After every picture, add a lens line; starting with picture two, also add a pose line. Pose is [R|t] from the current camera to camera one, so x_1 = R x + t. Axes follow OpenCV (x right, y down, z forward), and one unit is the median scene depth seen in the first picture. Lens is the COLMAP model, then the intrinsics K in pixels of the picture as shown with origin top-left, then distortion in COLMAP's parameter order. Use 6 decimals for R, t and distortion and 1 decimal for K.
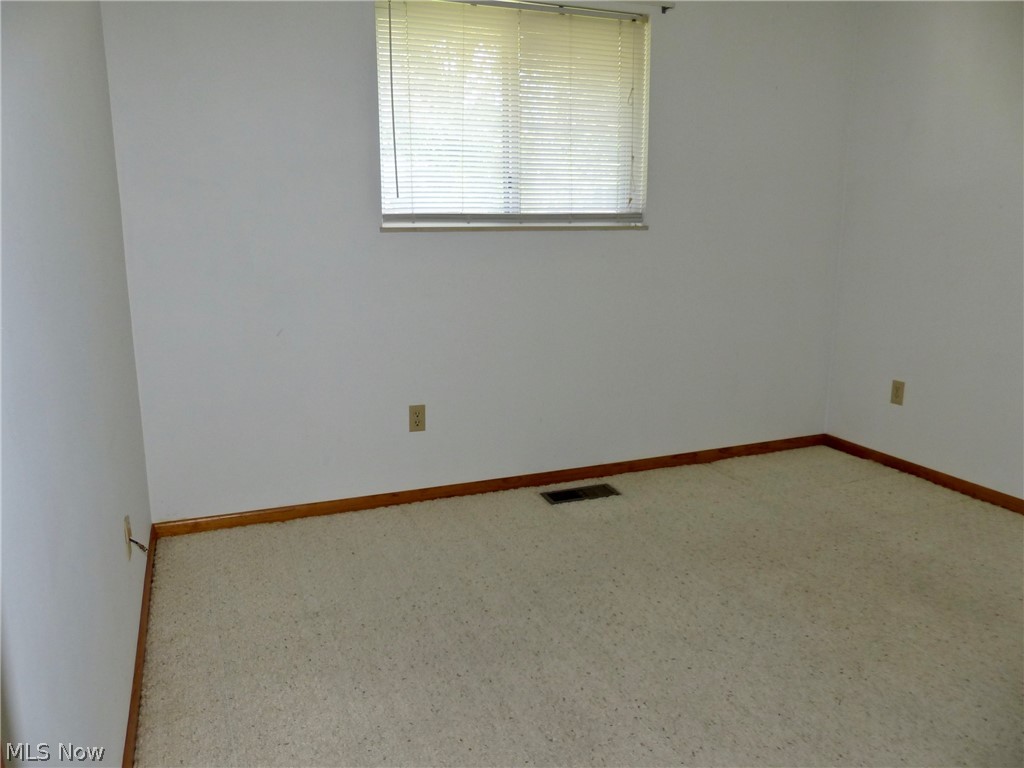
lens RADIAL K [[769.7, 0, 512.0], [0, 769.7, 384.0], [0, 0, 1]] dist [-0.022603, -0.000177]
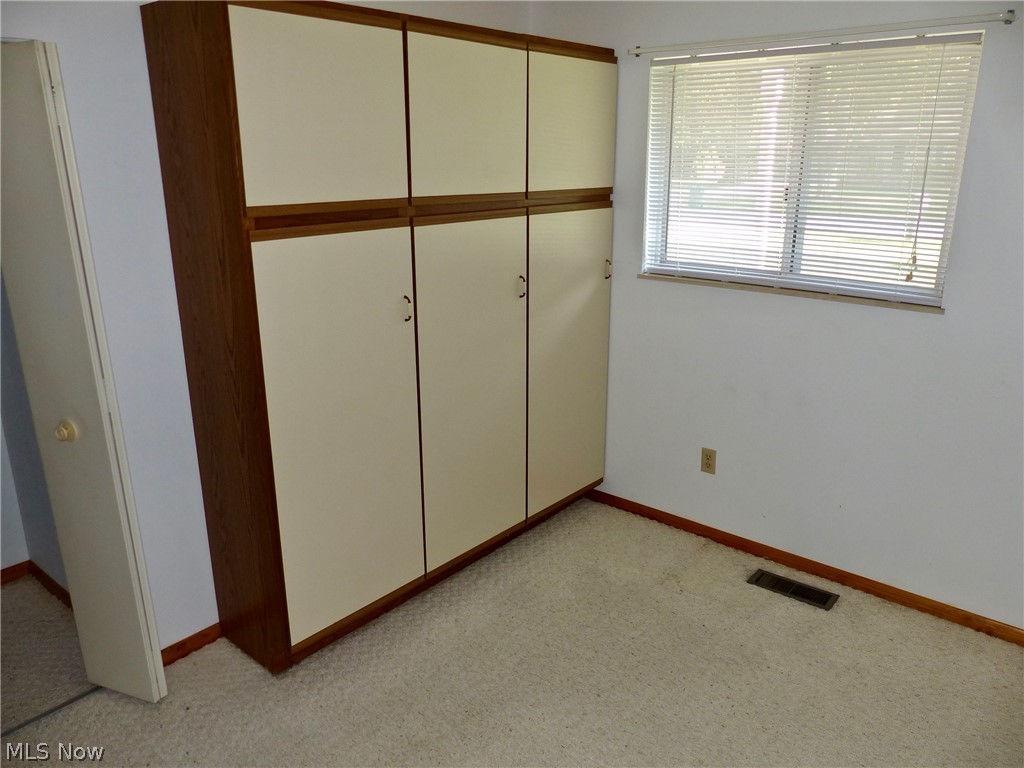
lens RADIAL K [[769.7, 0, 512.0], [0, 769.7, 384.0], [0, 0, 1]] dist [-0.022603, -0.000177]
pose [[0.470833, 0.212548, -0.856236, 0.648165], [-0.276156, 0.957278, 0.085776, -0.074051], [0.837887, 0.196068, 0.509414, 0.219360]]
